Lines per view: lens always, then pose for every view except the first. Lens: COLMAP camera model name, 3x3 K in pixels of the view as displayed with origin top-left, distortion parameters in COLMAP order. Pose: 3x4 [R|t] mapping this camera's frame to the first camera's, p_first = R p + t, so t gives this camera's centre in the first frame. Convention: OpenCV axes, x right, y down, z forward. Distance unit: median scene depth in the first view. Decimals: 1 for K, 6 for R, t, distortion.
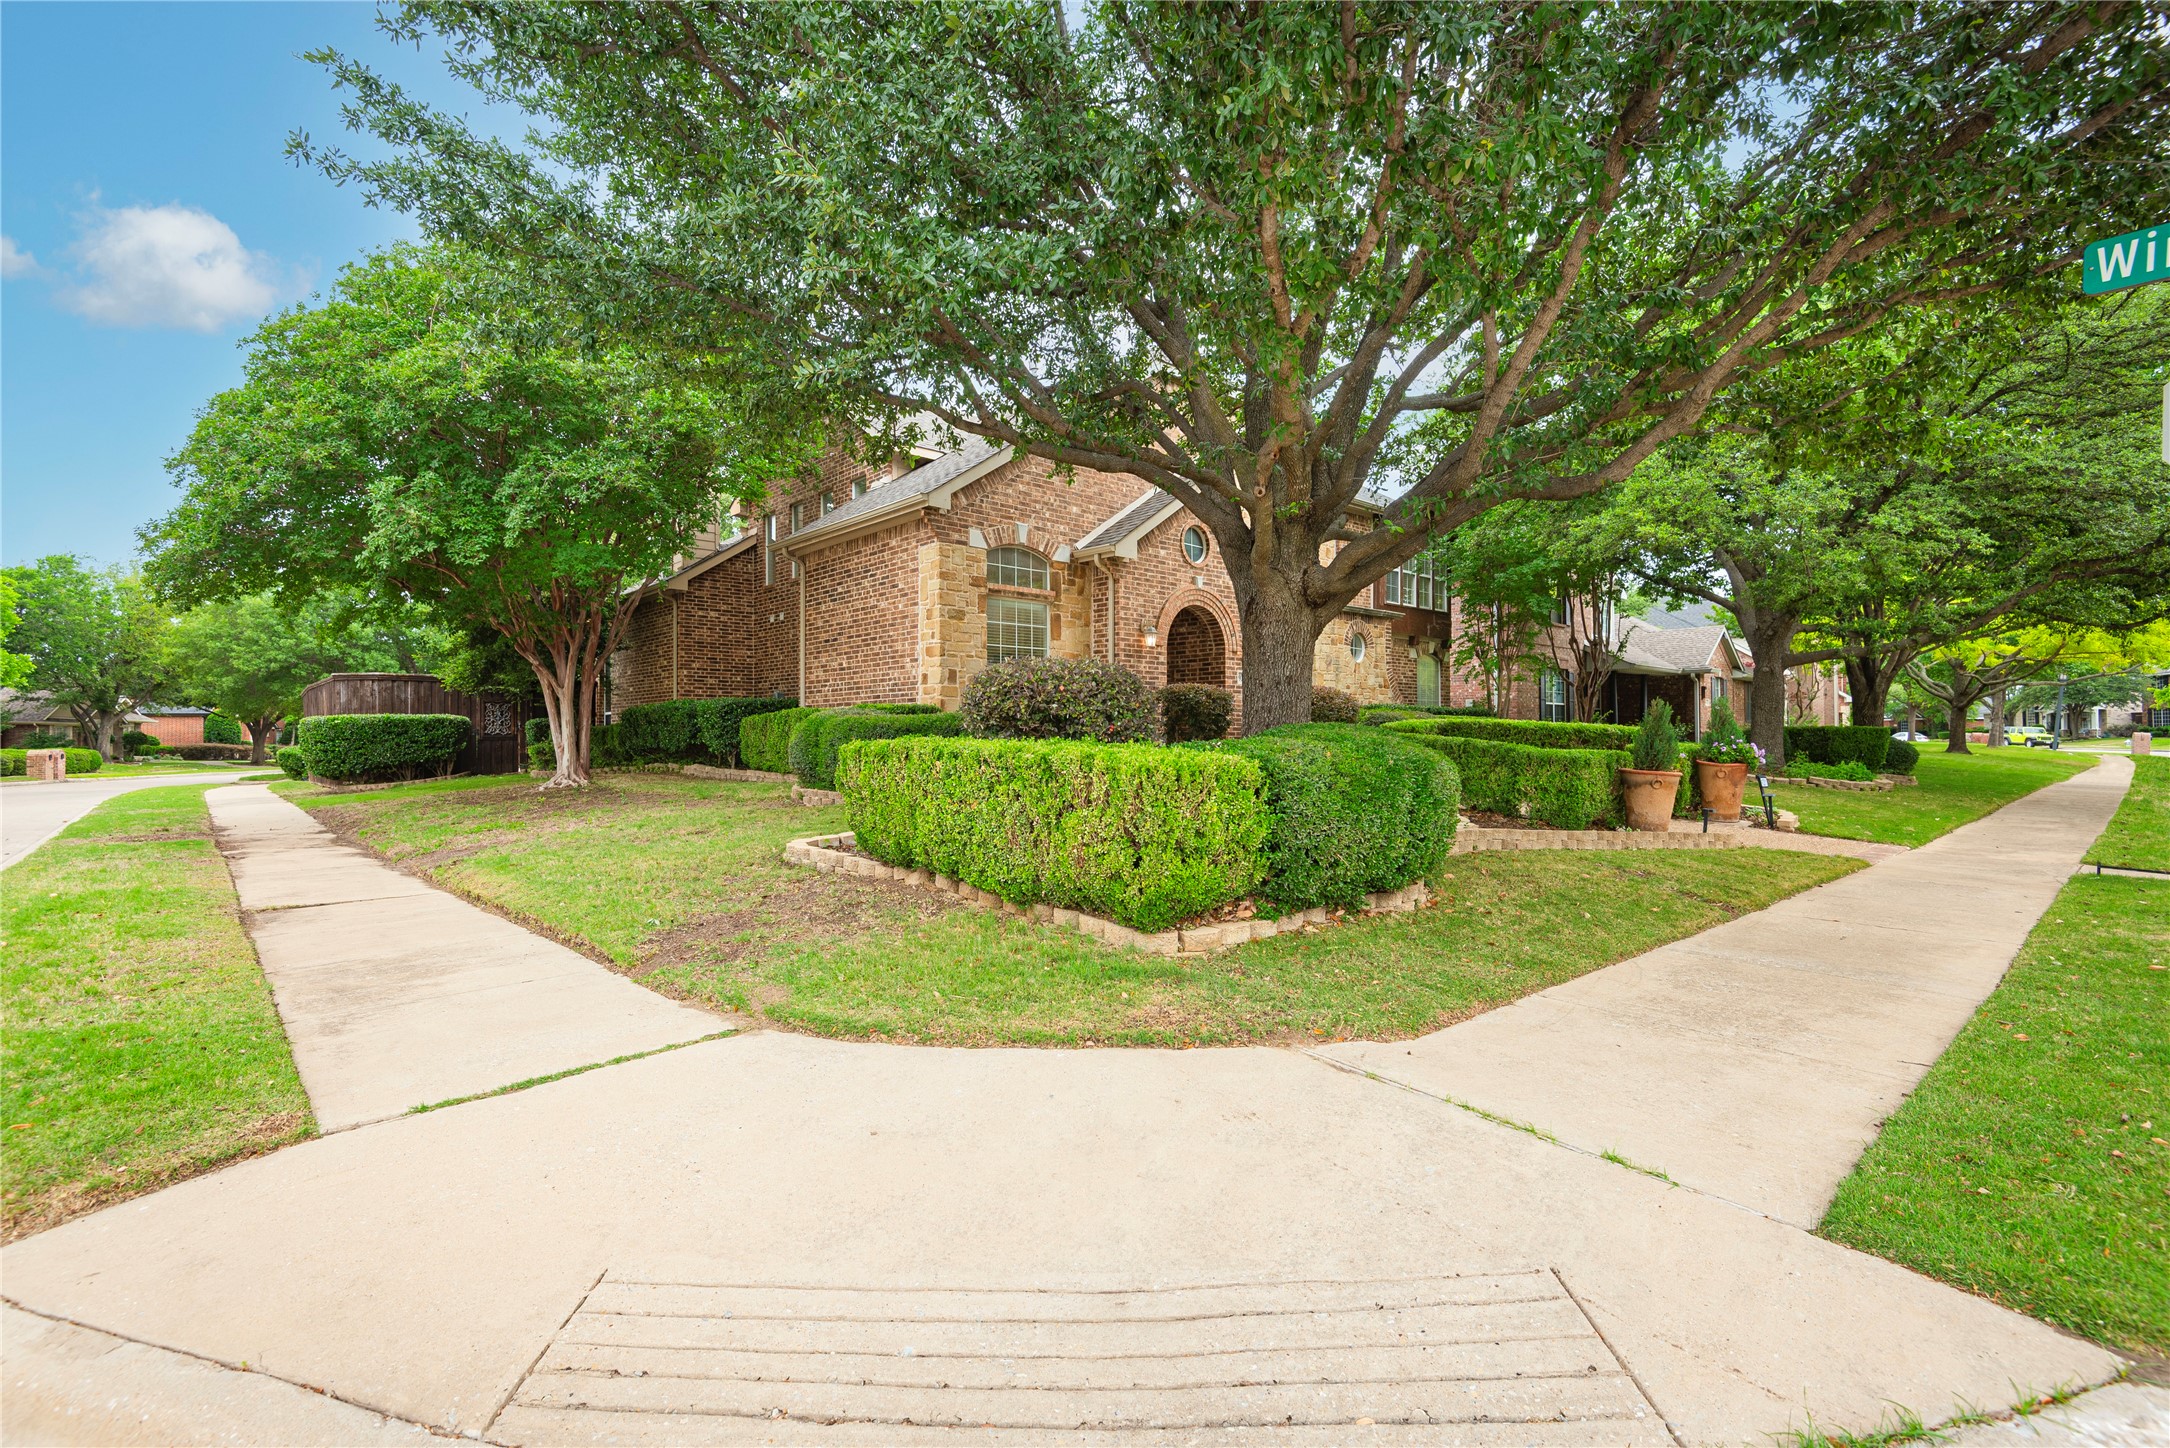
lens RADIAL K [[977.4, 0, 1072.3], [0, 977.4, 727.6], [0, 0, 1]] dist [0.025266, -0.016205]
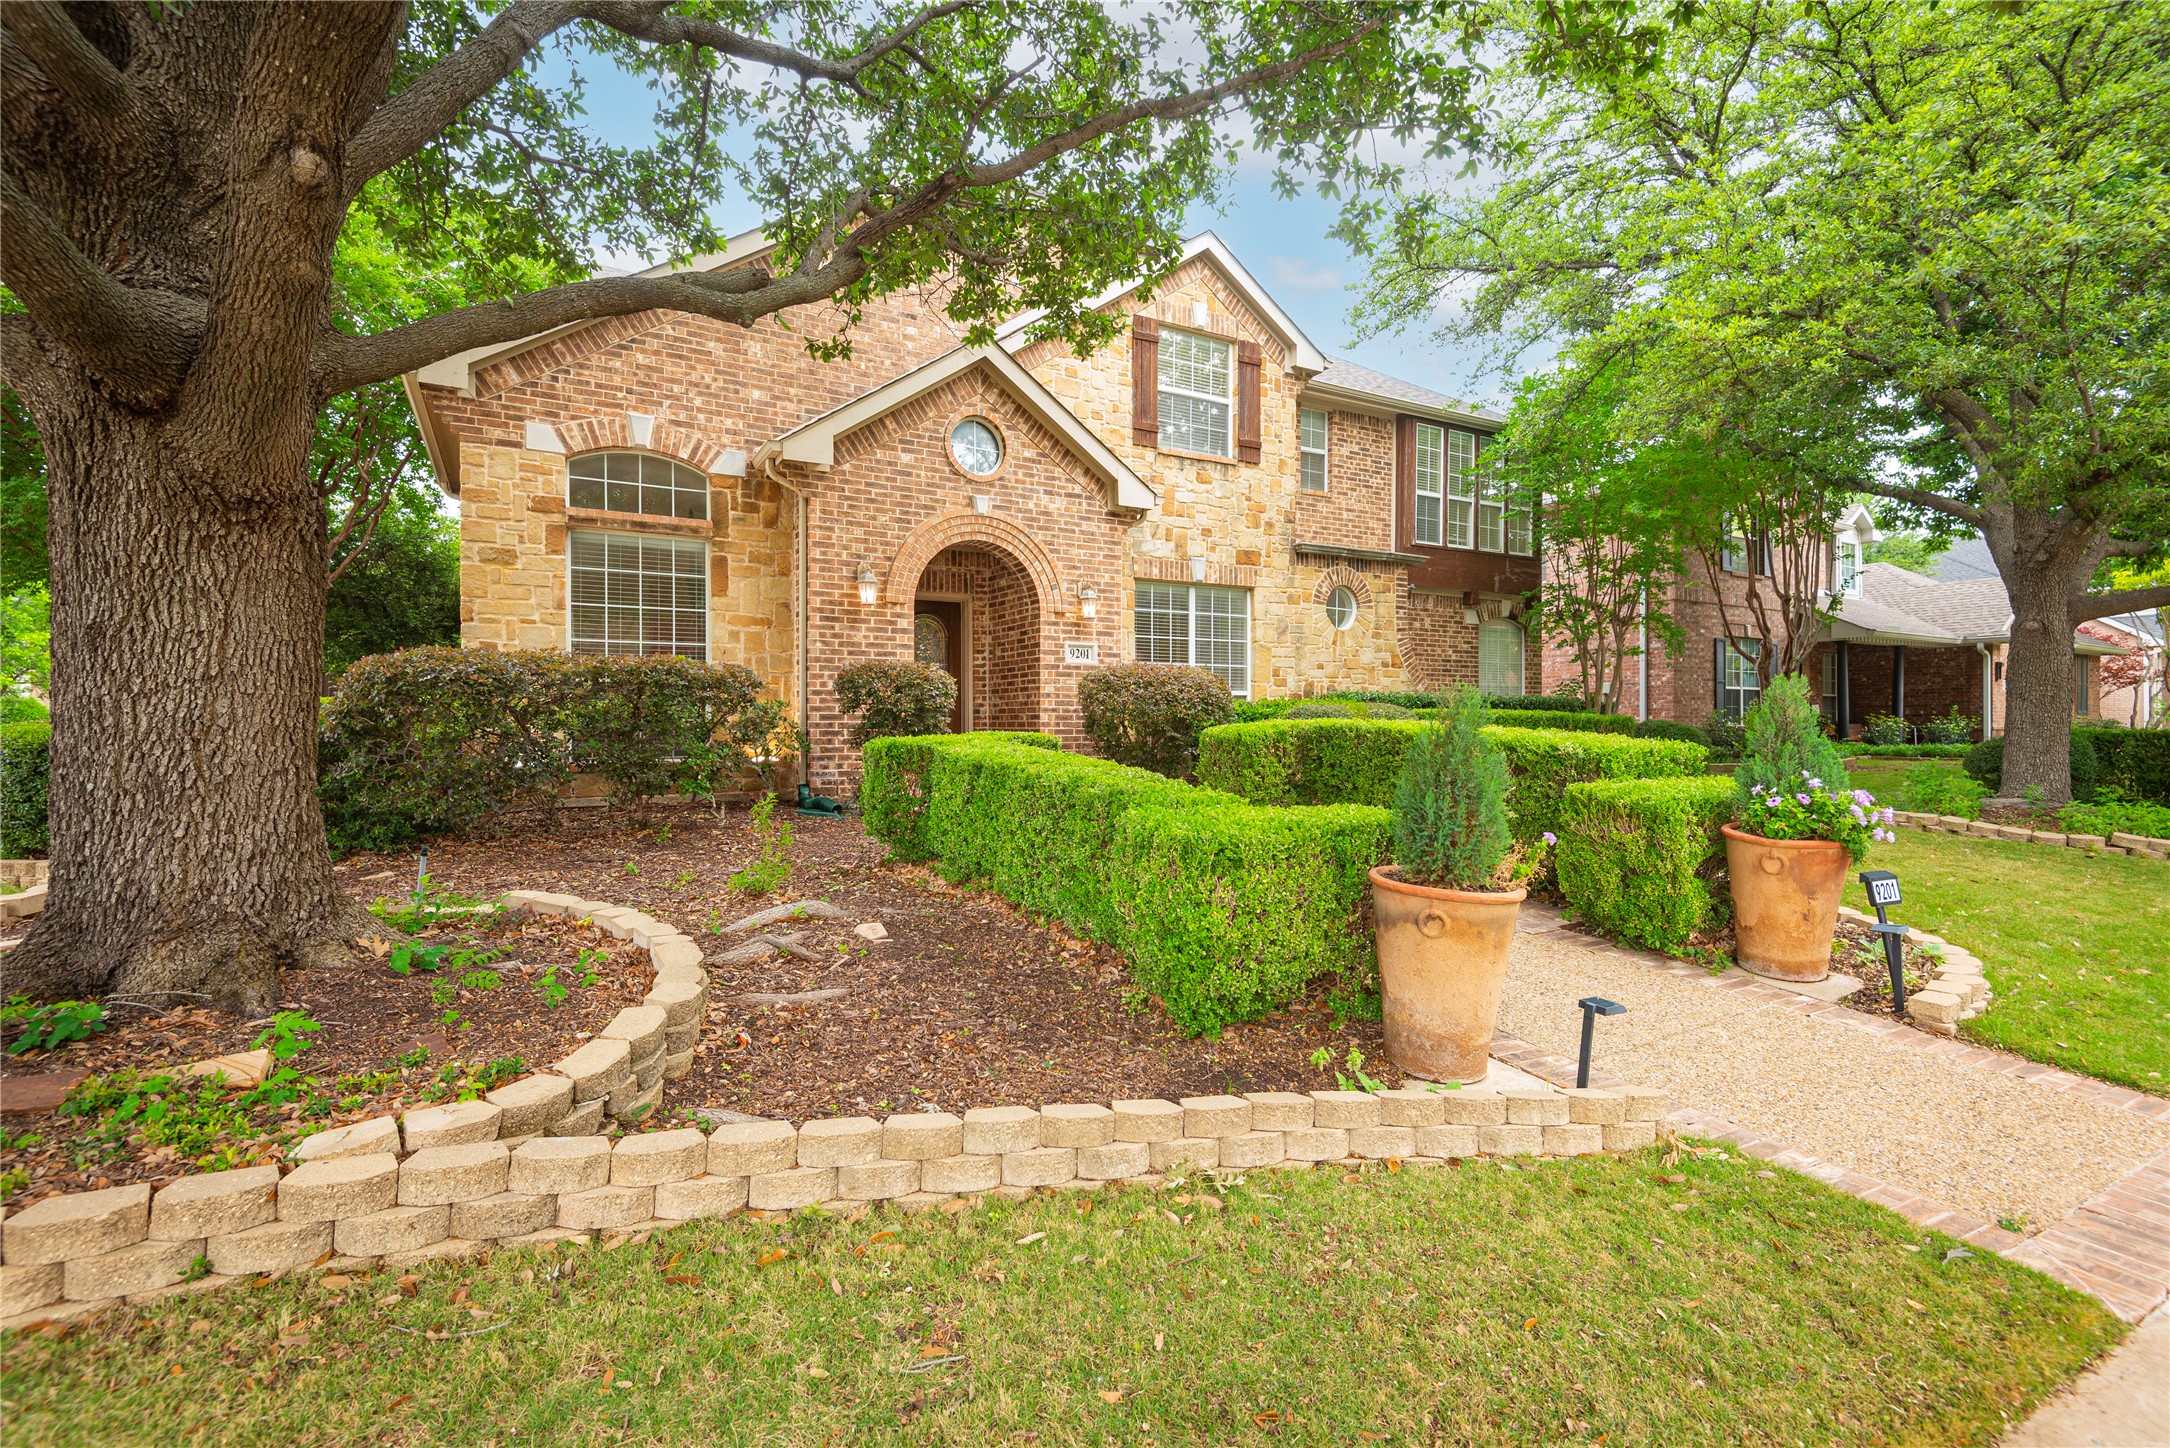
lens RADIAL K [[977.4, 0, 1082.5], [0, 977.4, 726.9], [0, 0, 1]] dist [0.025266, -0.016205]
pose [[0.977292, 0.002963, -0.211875, 0.351632], [-0.000208, 0.999915, 0.013026, -0.011570], [0.211895, -0.012686, 0.977210, 0.408025]]
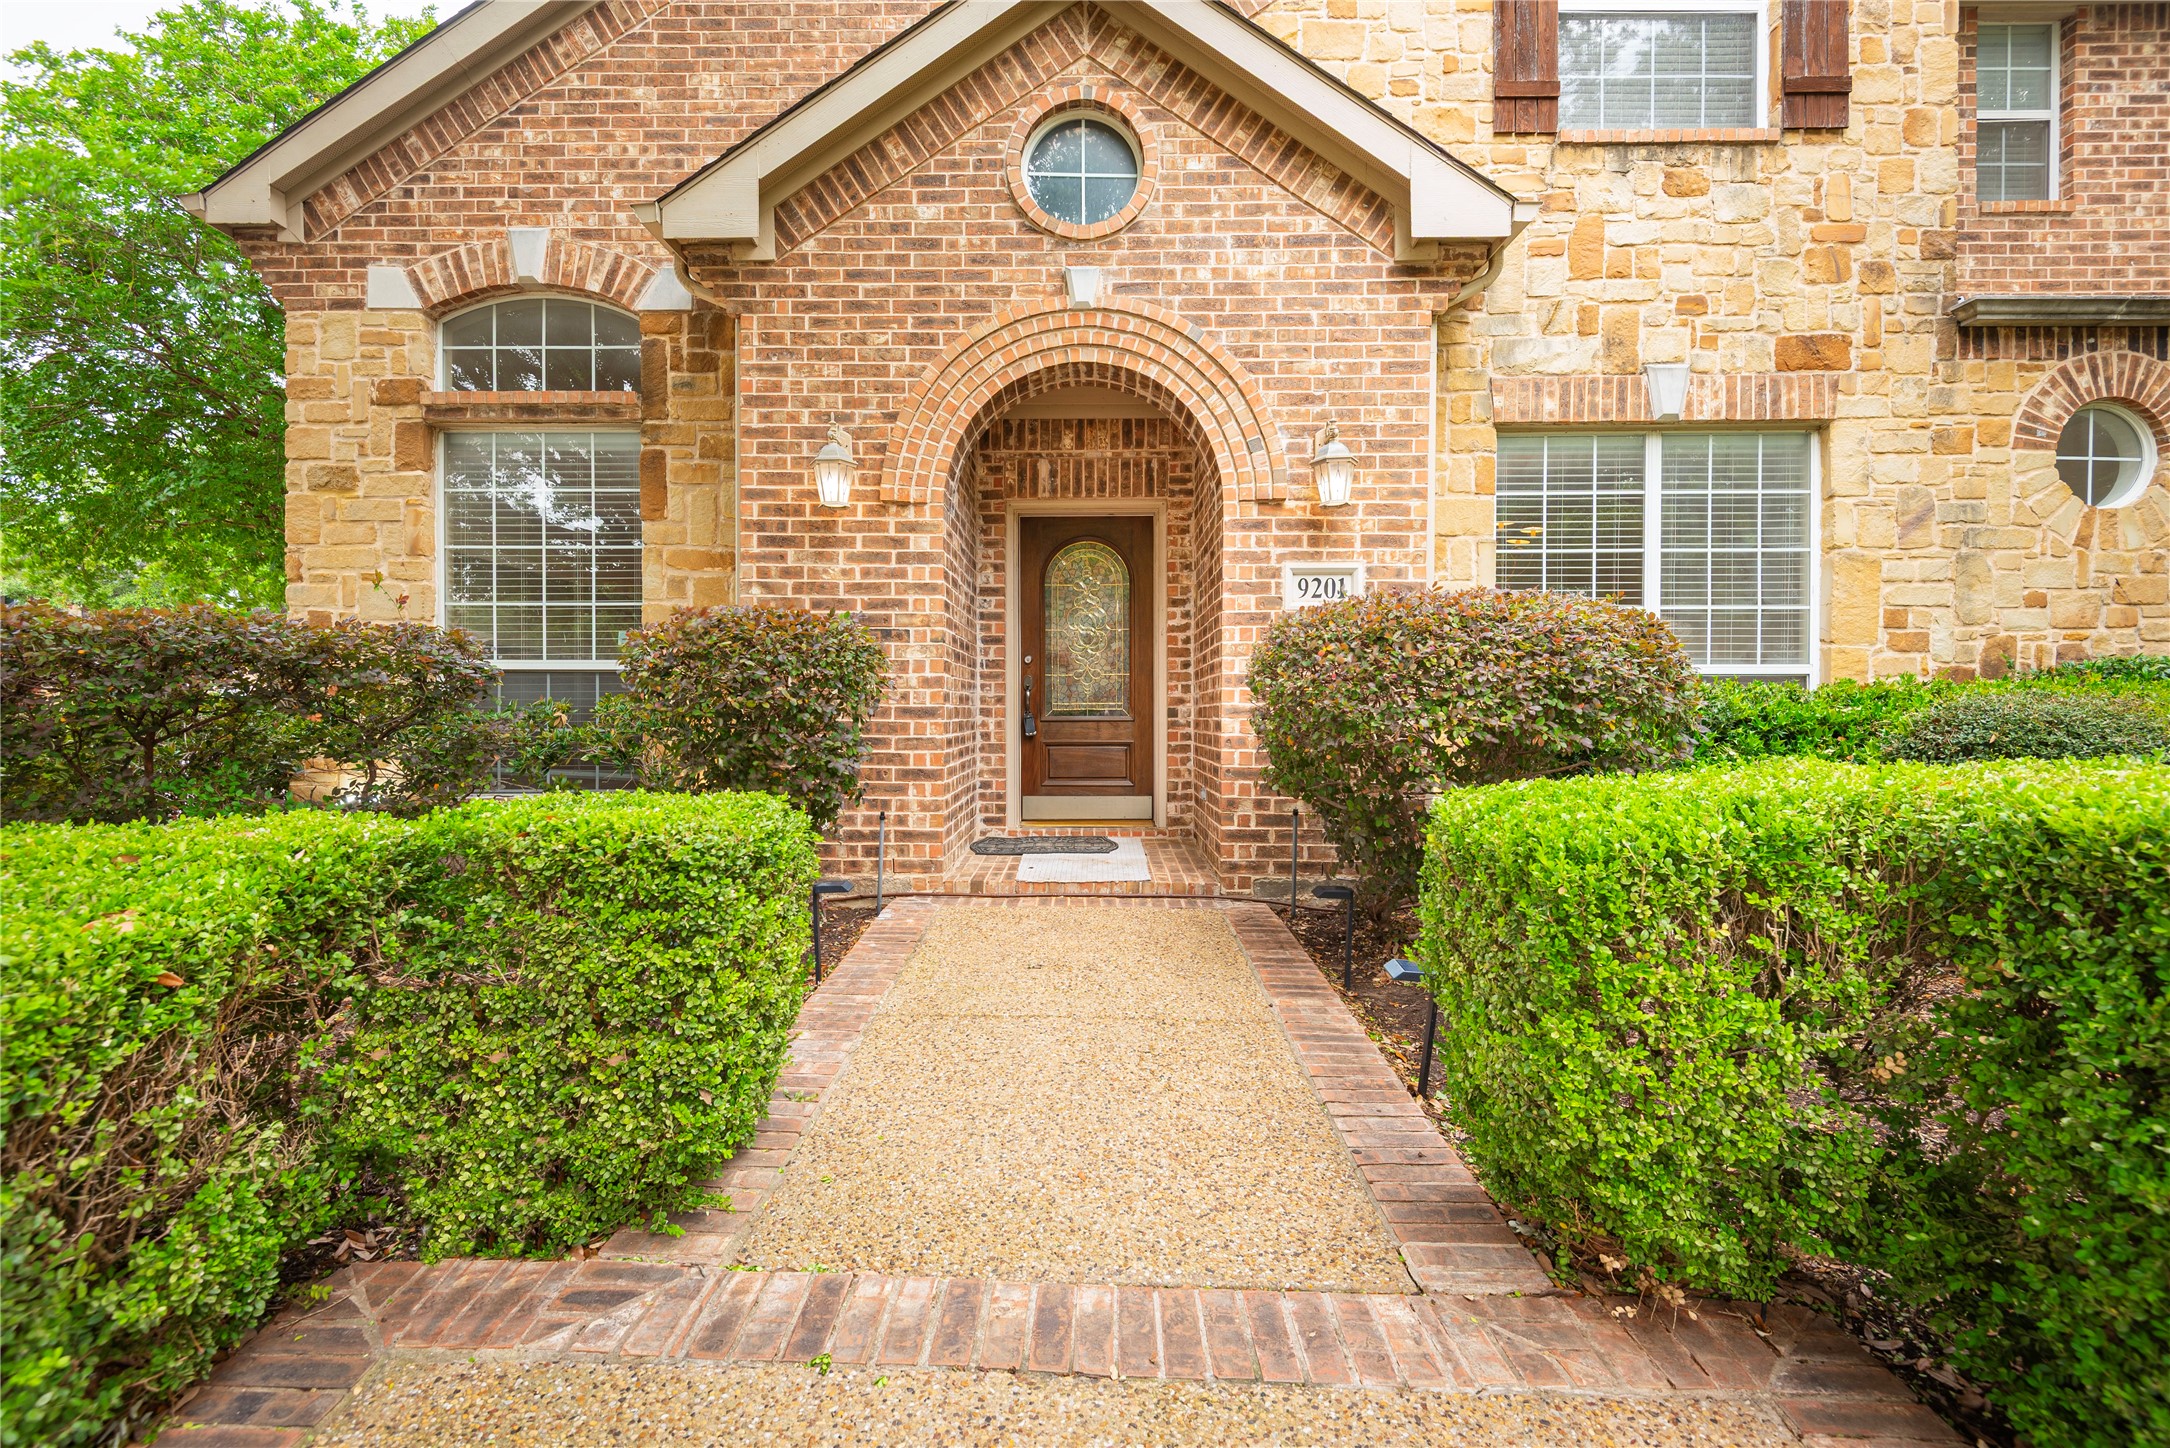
lens RADIAL K [[977.4, 0, 1079.1], [0, 977.4, 725.9], [0, 0, 1]] dist [0.025266, -0.016205]
pose [[0.737158, 0.010005, -0.675646, 0.360202], [0.002783, 0.999837, 0.017842, -0.015776], [0.675714, -0.015033, 0.737010, 0.815289]]
